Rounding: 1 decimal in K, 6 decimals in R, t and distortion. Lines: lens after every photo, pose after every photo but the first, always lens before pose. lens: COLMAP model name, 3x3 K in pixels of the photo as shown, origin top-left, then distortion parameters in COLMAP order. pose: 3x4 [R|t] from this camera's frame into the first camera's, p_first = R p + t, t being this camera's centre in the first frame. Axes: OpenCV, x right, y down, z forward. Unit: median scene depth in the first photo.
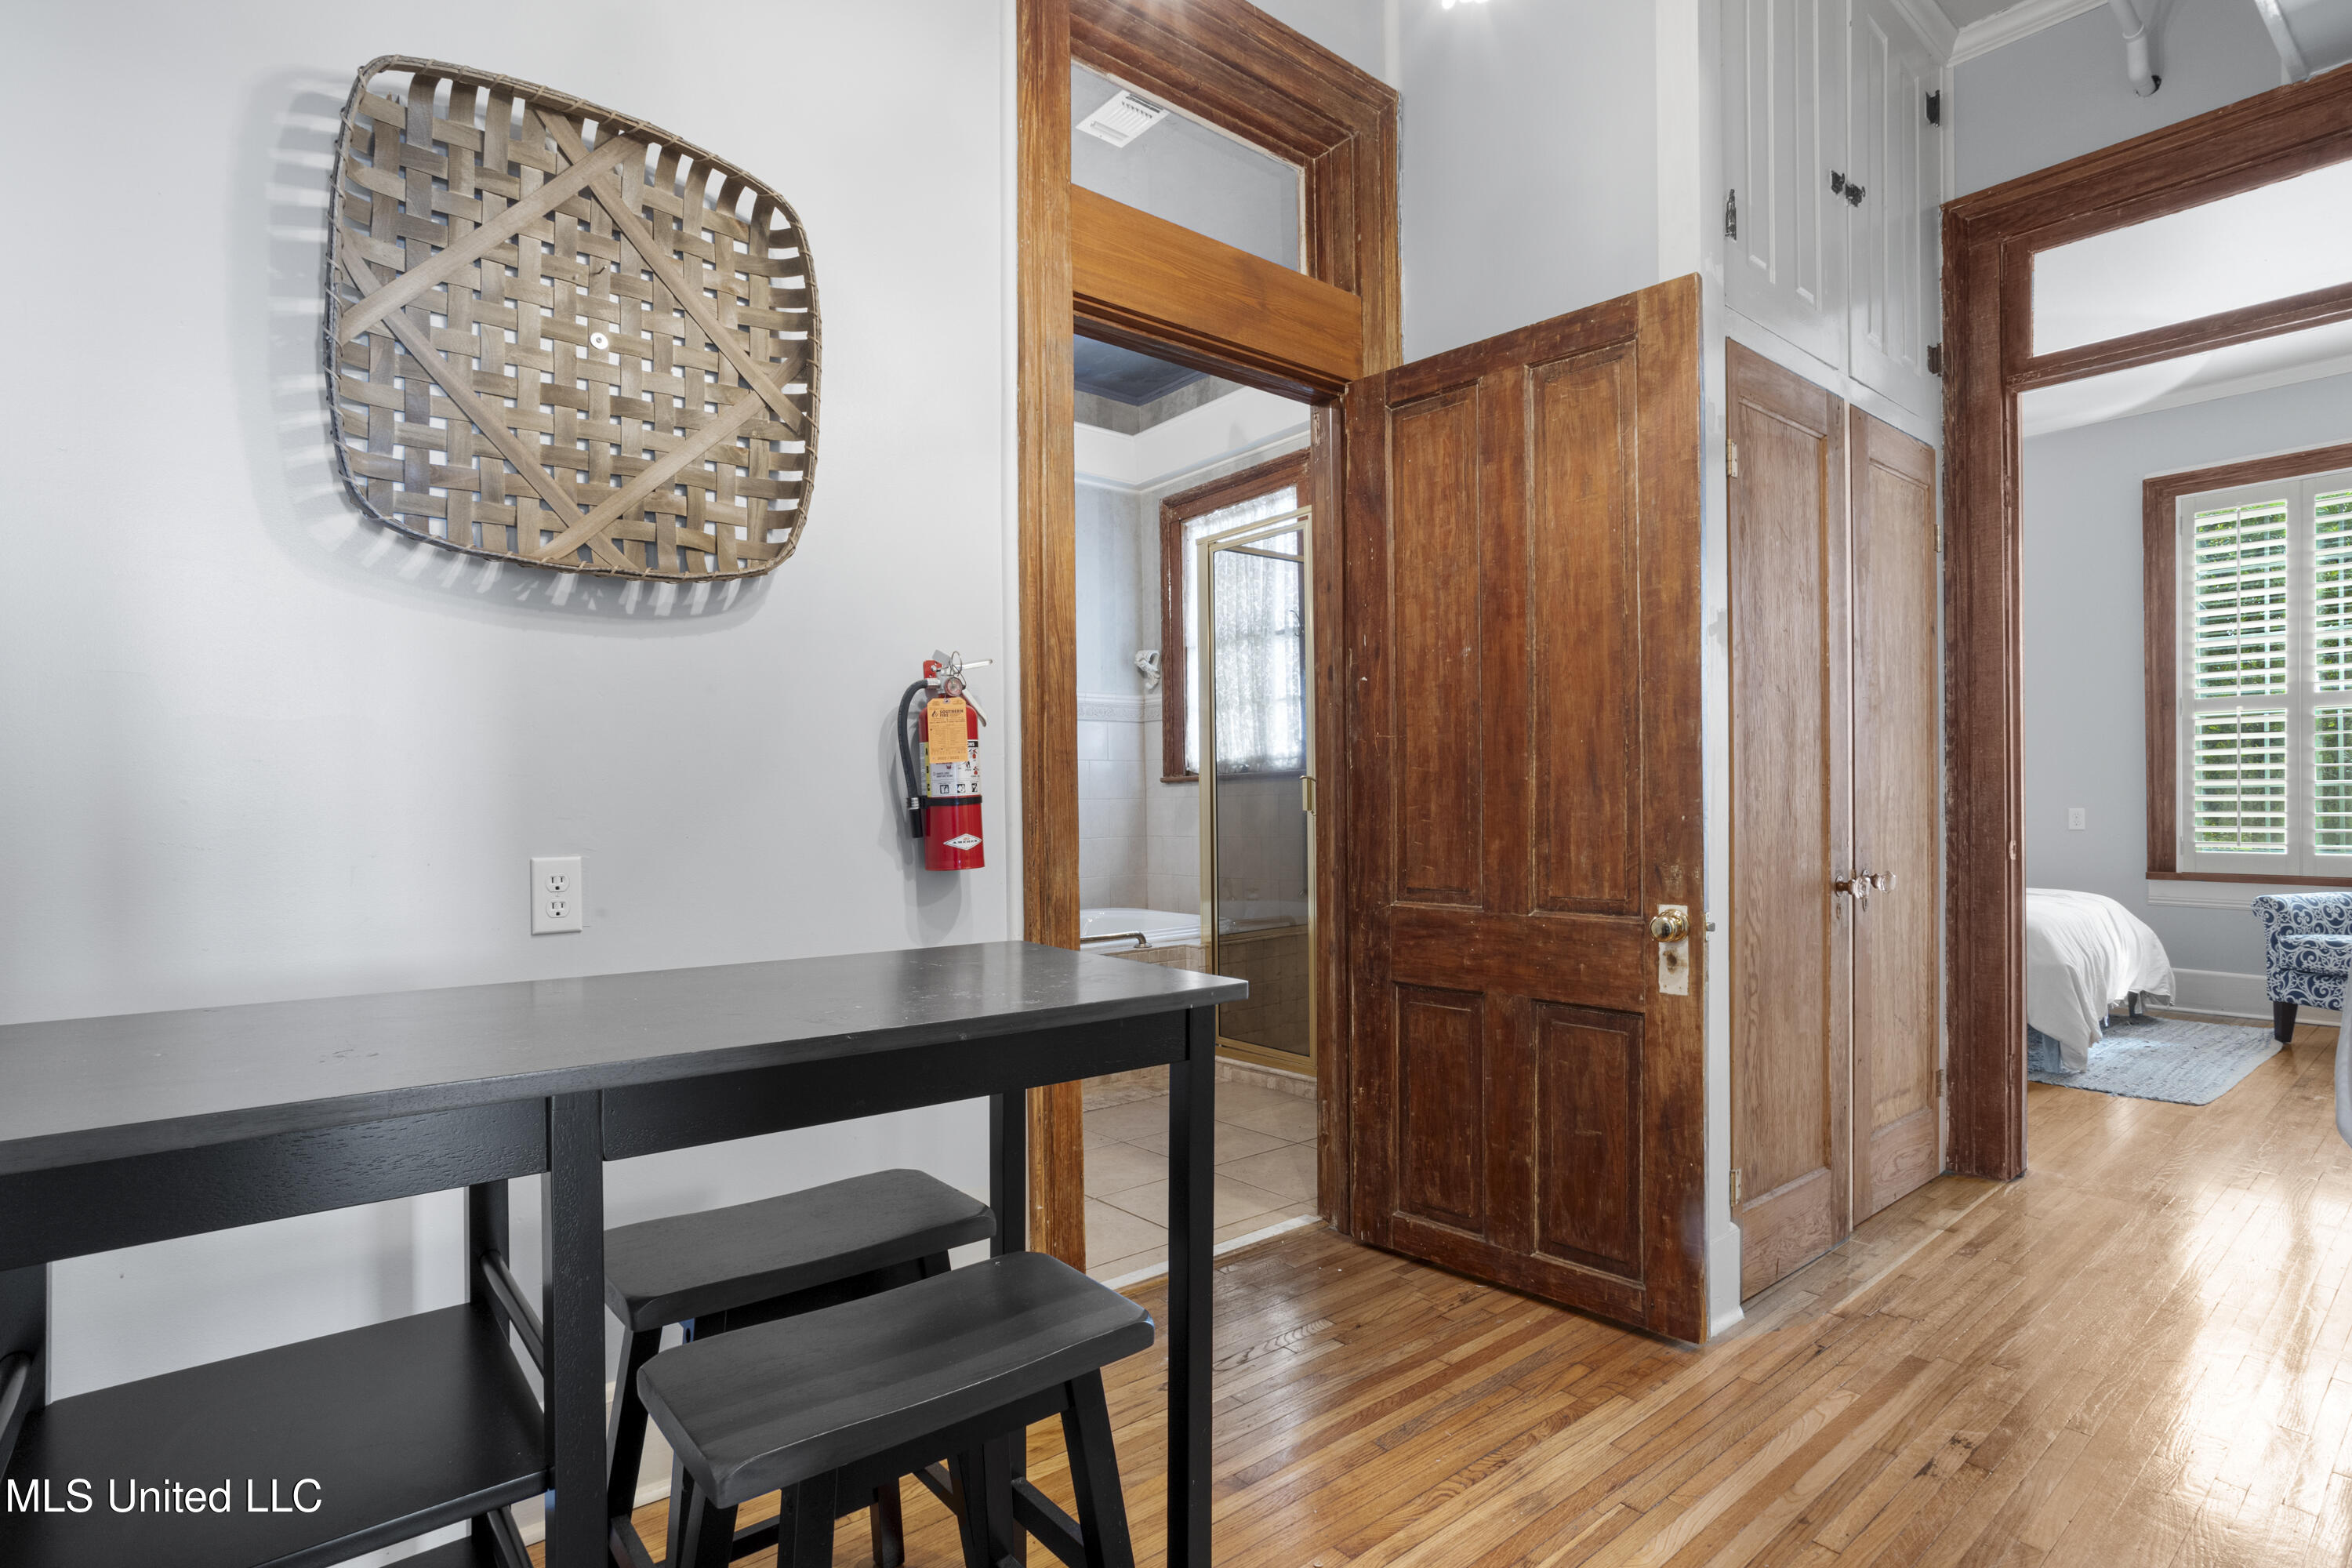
lens RADIAL K [[1134.6, 0, 1159.3], [0, 1134.6, 801.4], [0, 0, 1]] dist [-0.004743, 0.002493]
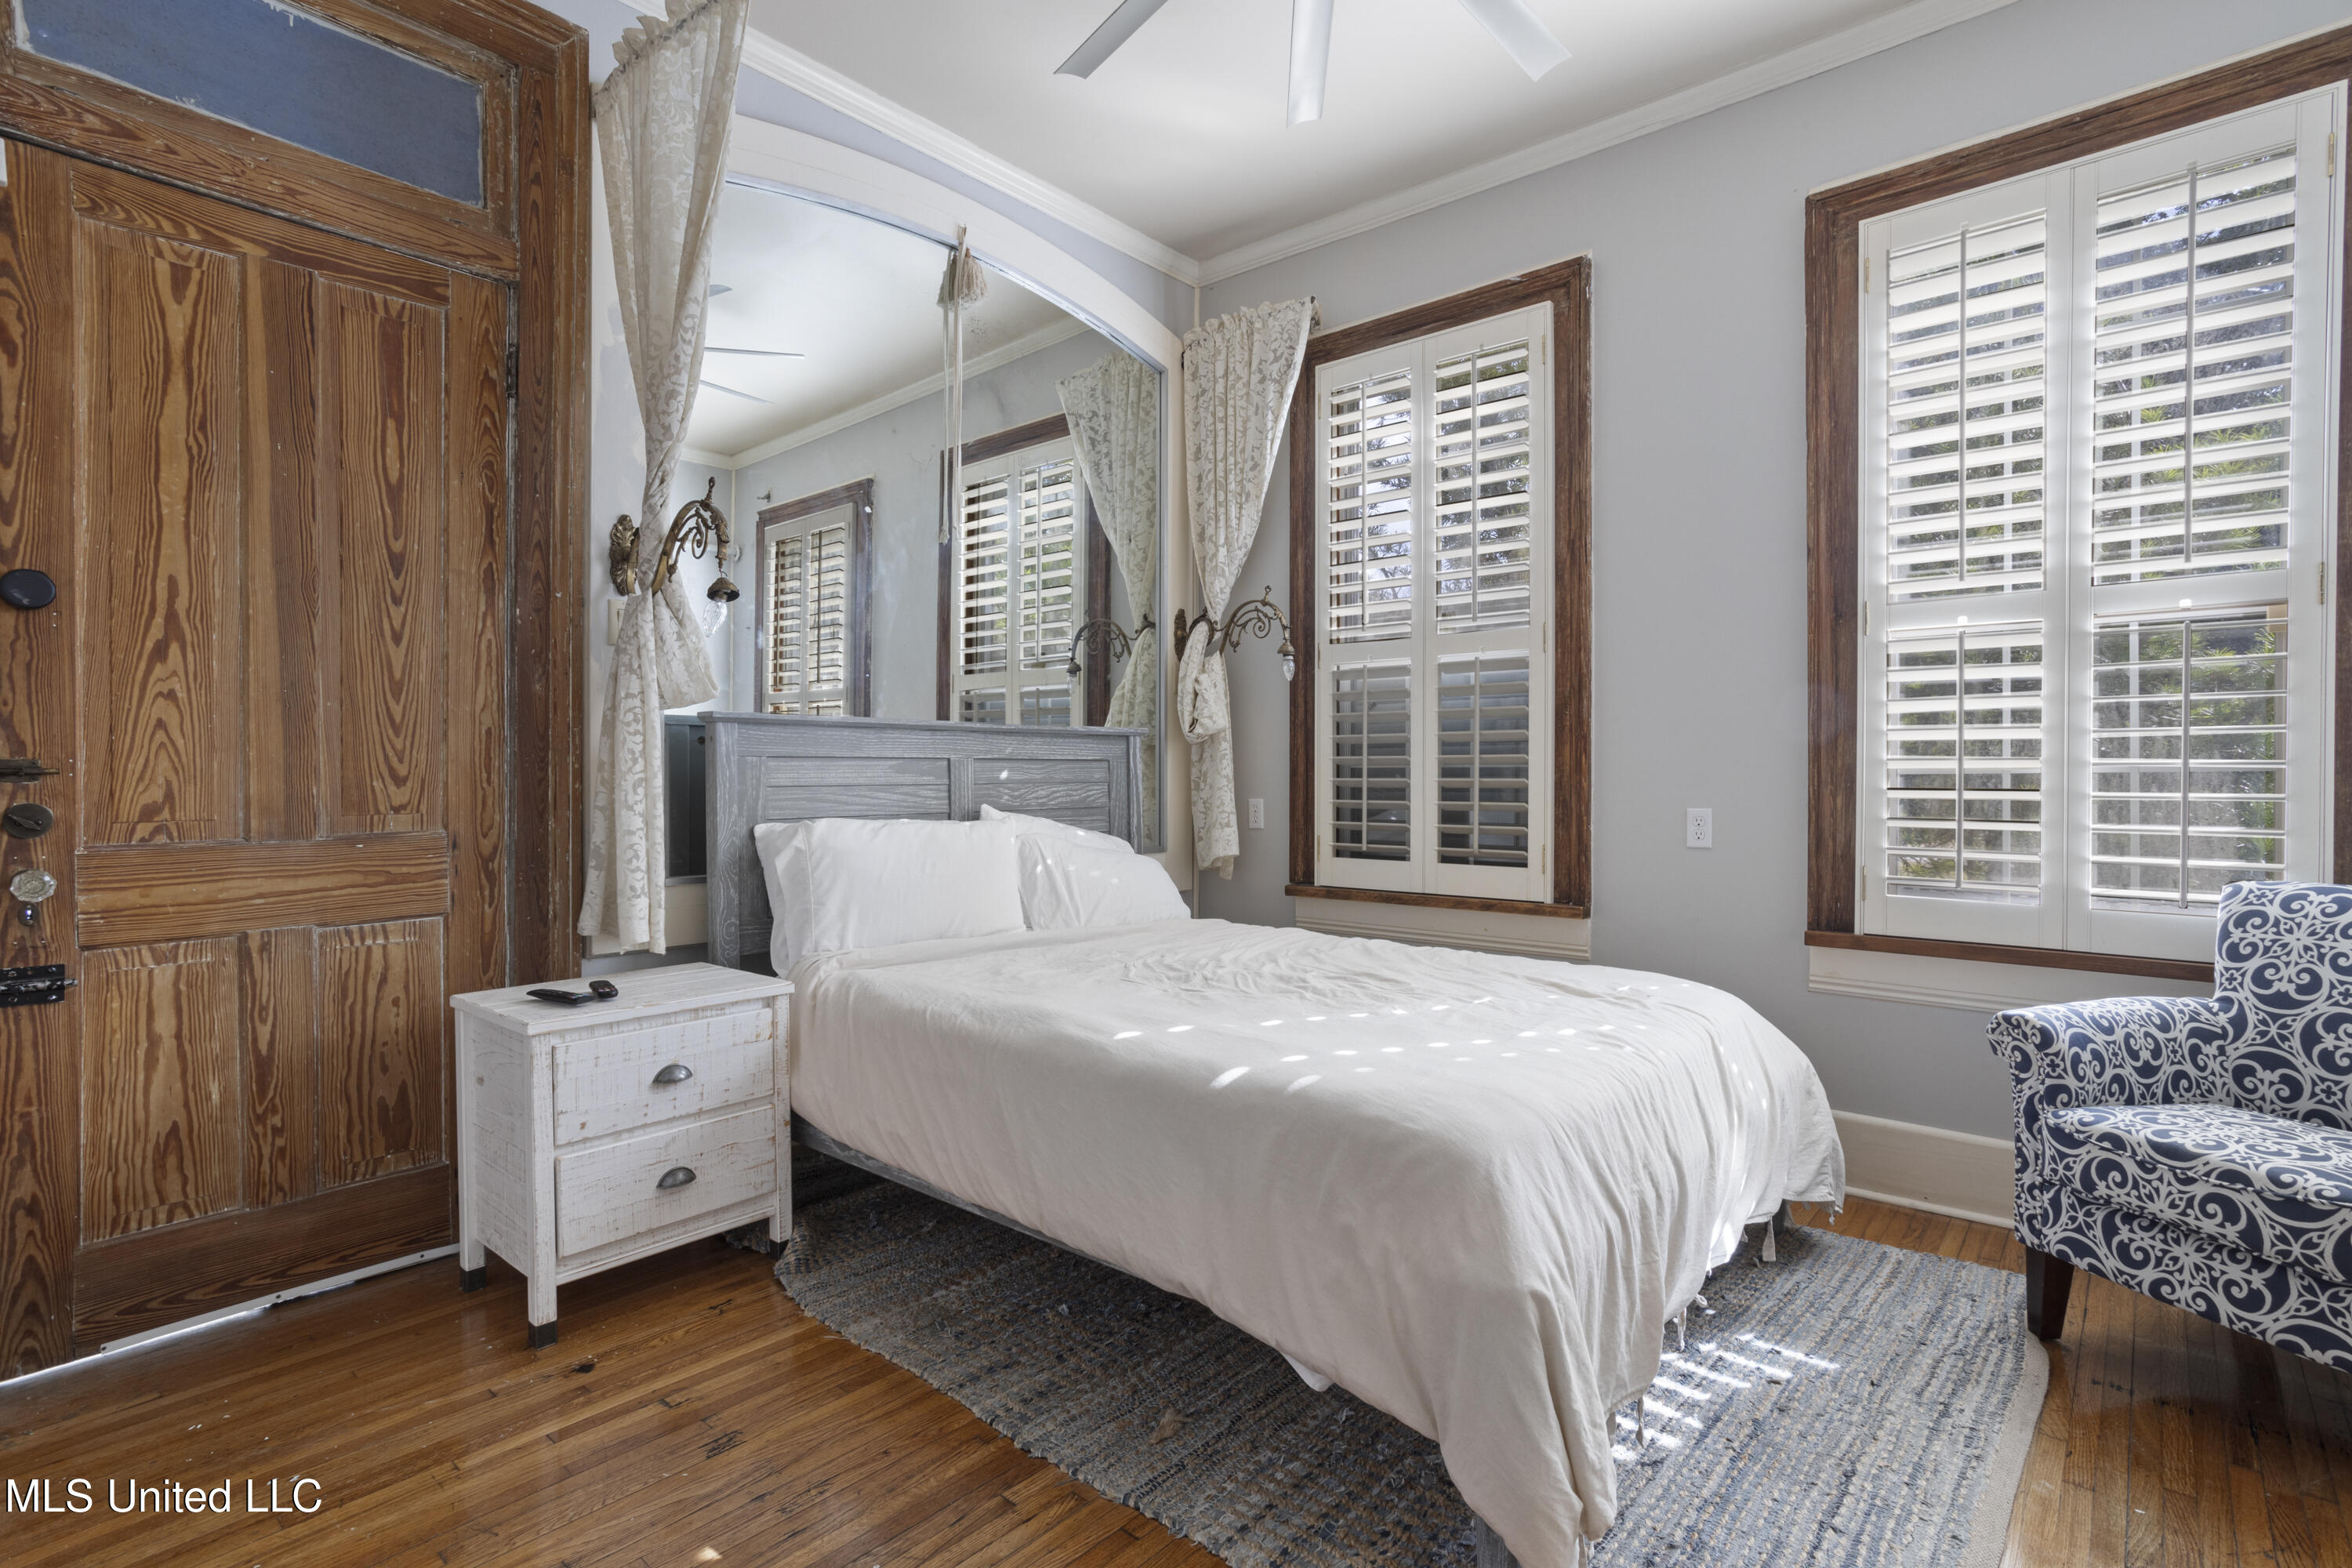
lens RADIAL K [[1134.6, 0, 1188.0], [0, 1134.6, 778.5], [0, 0, 1]] dist [-0.004743, 0.002493]
pose [[0.984341, 0.011855, 0.175875, 0.523609], [-0.011260, 0.999927, -0.004378, -0.003669], [-0.175914, 0.002329, 0.984403, 0.561262]]
